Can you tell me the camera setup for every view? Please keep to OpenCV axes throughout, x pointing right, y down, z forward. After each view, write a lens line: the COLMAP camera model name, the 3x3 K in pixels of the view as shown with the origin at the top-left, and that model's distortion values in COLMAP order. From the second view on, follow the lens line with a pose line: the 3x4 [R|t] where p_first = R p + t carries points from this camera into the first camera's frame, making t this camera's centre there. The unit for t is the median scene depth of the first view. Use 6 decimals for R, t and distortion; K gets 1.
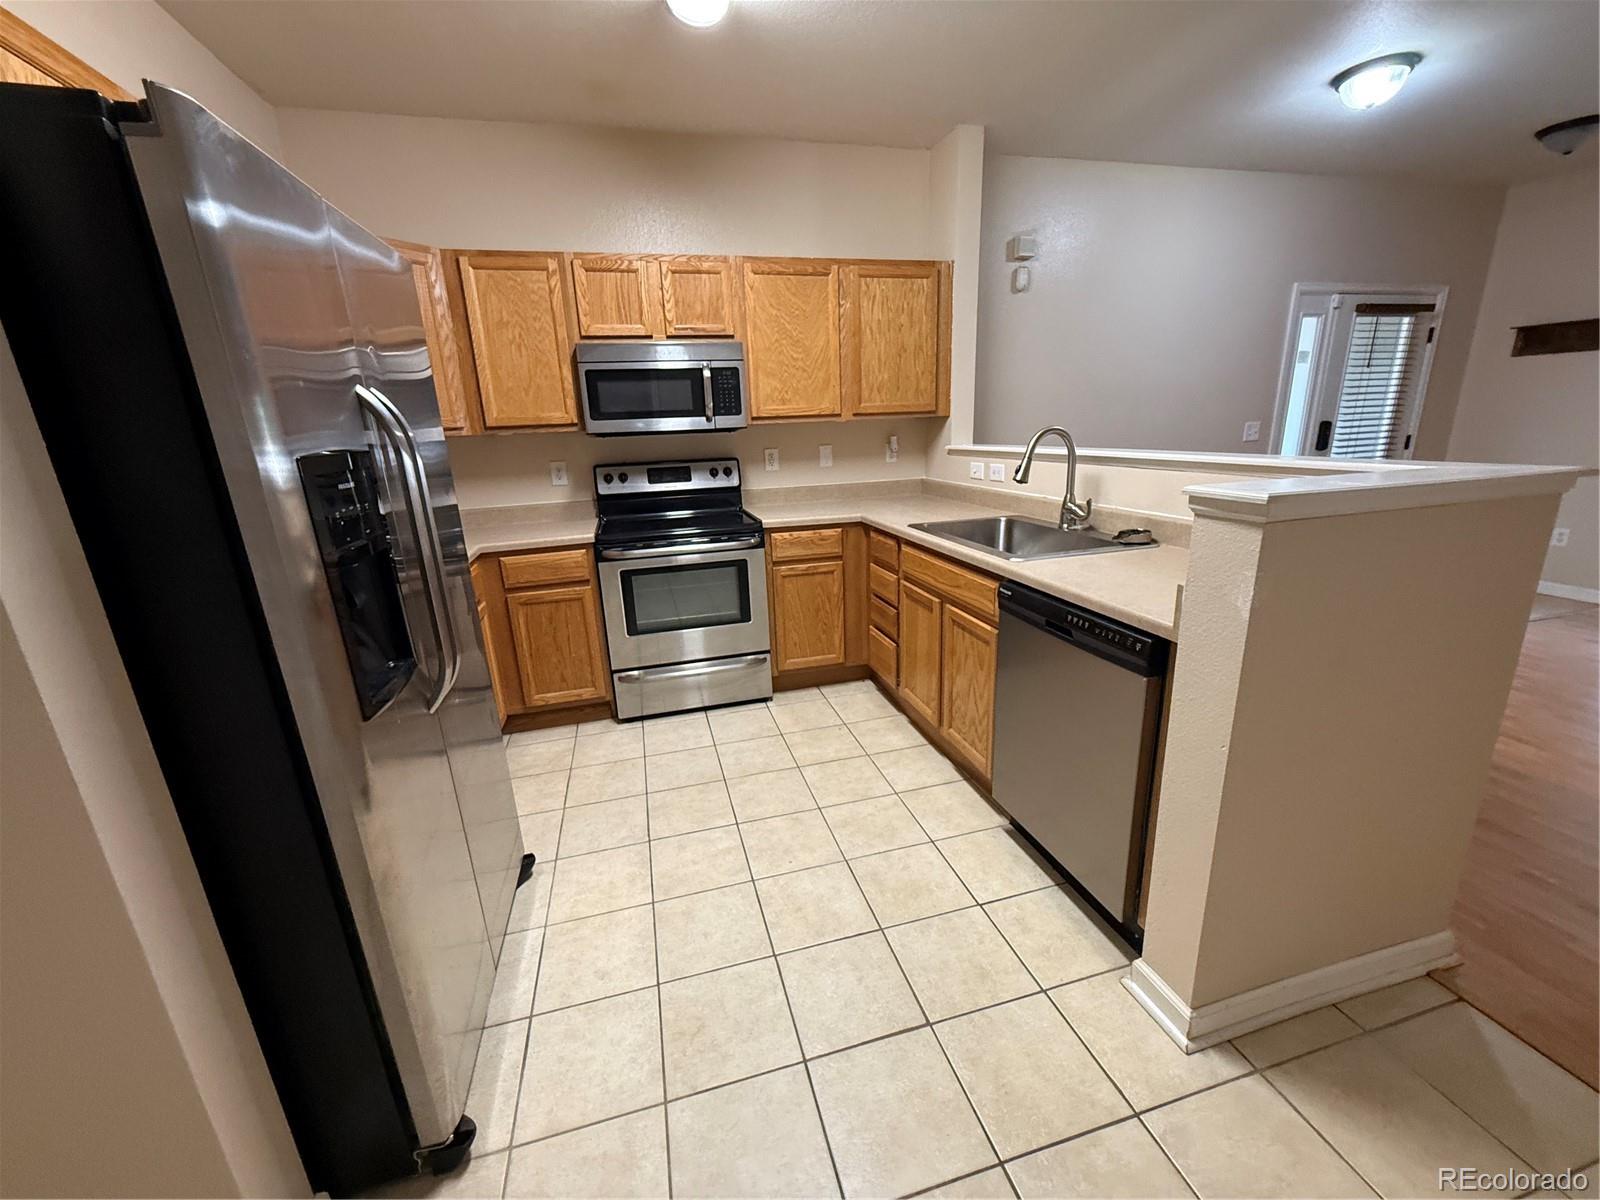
lens RADIAL K [[638.8, 0, 802.6], [0, 638.8, 600.6], [0, 0, 1]] dist [0.000250, -0.000228]
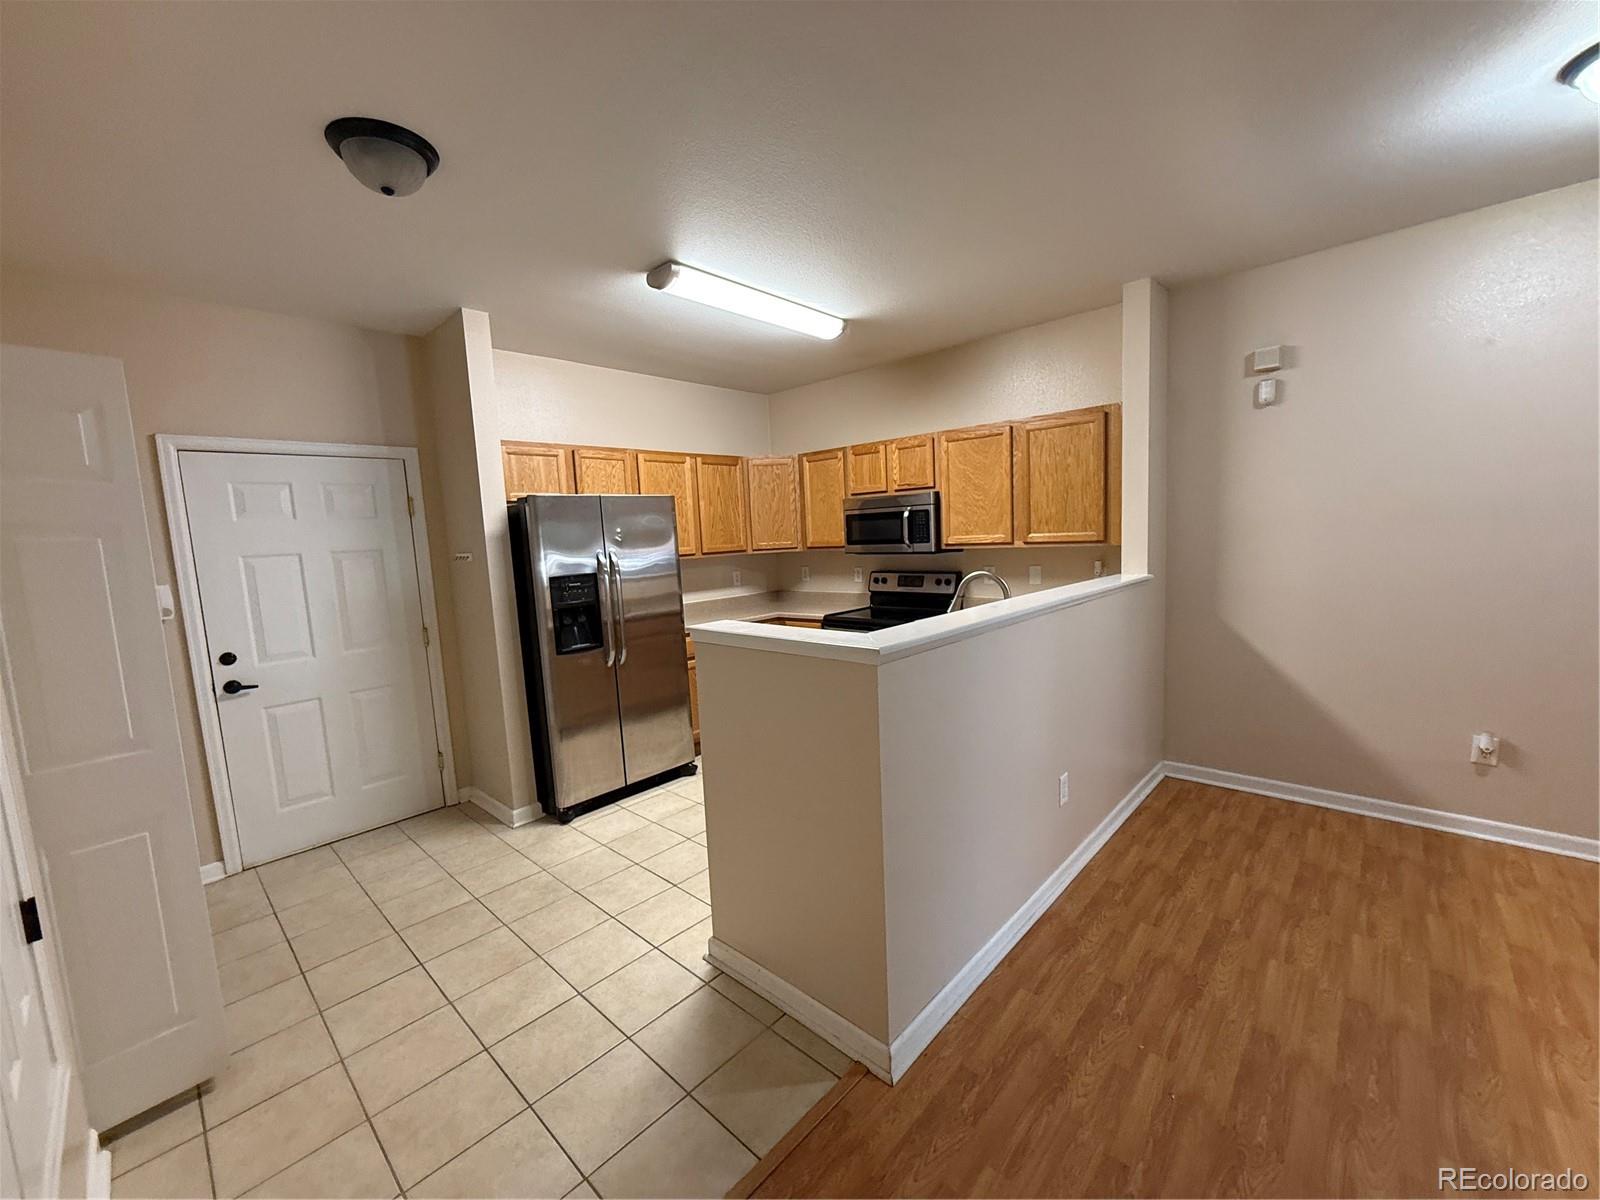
lens RADIAL K [[638.8, 0, 802.6], [0, 638.8, 600.6], [0, 0, 1]] dist [0.000250, -0.000228]
pose [[0.533606, 0.103837, -0.839334, 0.830419], [-0.203584, 0.979022, -0.008310, -0.096224], [0.820864, 0.175309, 0.543552, 0.060852]]
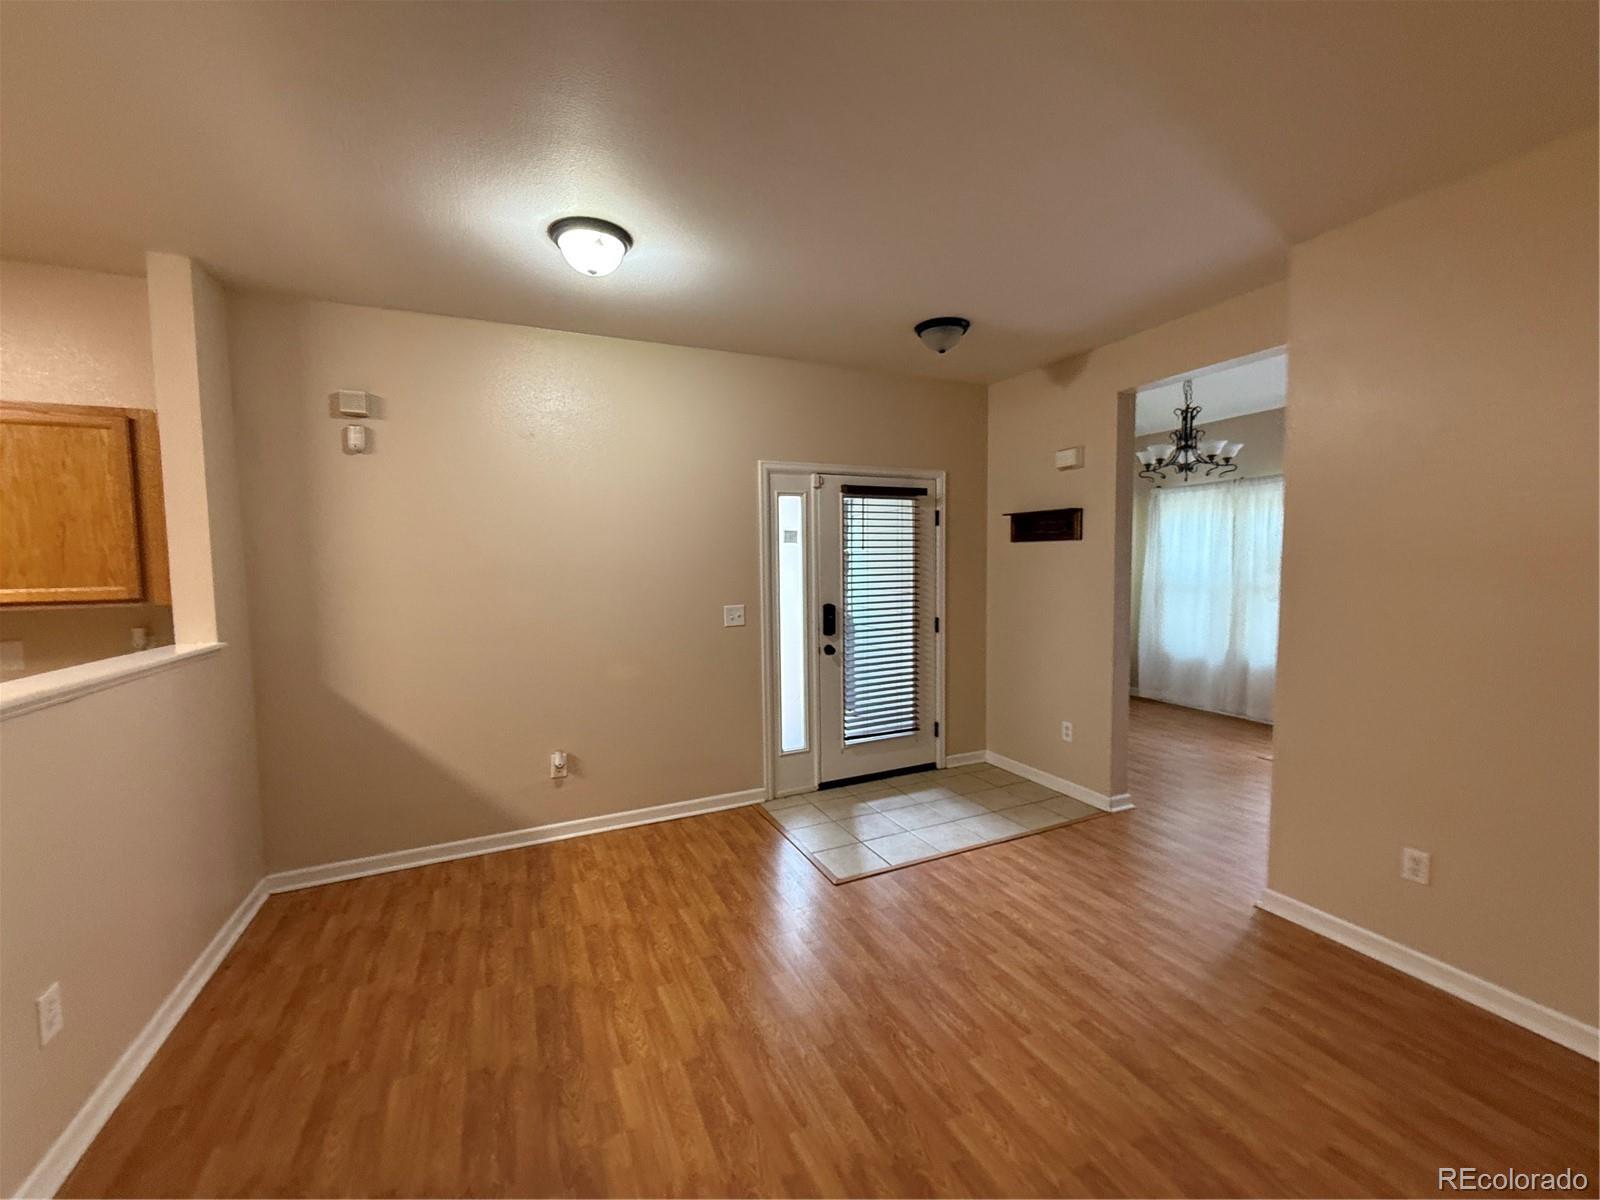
lens RADIAL K [[638.8, 0, 802.6], [0, 638.8, 600.6], [0, 0, 1]] dist [0.000250, -0.000228]
pose [[0.984335, 0.014104, 0.175745, 0.825917], [0.023574, 0.977316, -0.210469, -0.127051], [-0.174727, 0.211315, 0.961674, 0.176483]]
